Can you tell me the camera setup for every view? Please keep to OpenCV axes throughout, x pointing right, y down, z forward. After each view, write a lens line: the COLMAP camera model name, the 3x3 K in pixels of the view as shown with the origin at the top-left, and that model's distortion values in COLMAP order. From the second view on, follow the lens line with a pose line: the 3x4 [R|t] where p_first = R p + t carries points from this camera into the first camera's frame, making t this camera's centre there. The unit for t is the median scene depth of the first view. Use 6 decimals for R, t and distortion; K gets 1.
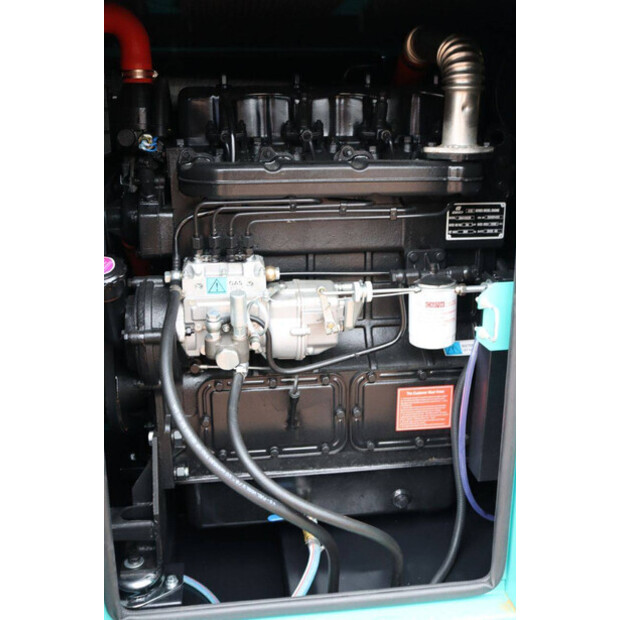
lens RADIAL K [[684.4, 0, 309.9], [0, 684.4, 312.6], [0, 0, 1]] dist [-0.072613, 0.000000]
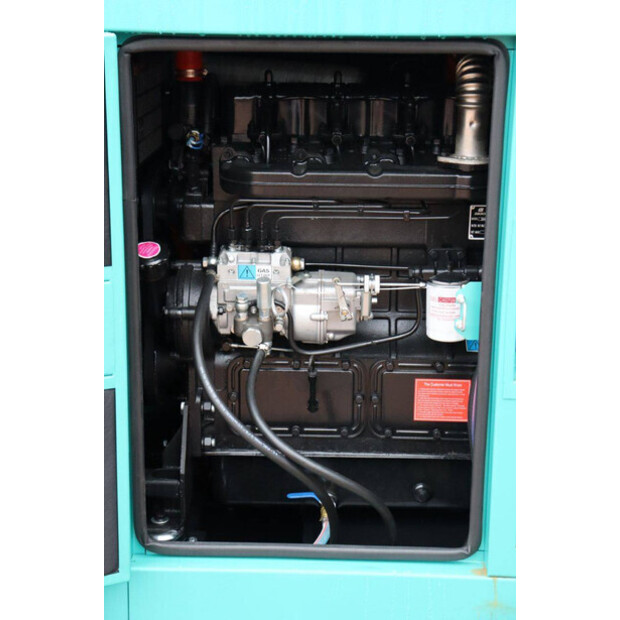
lens RADIAL K [[1269.3, 0, 310.1], [0, 1269.3, 308.8], [0, 0, 1]] dist [0.013432, 0.000000]
pose [[0.986716, 0.056610, -0.152270, 0.273562], [-0.057958, 0.998309, -0.004428, 0.023265], [0.151762, 0.013194, 0.988329, -1.001584]]
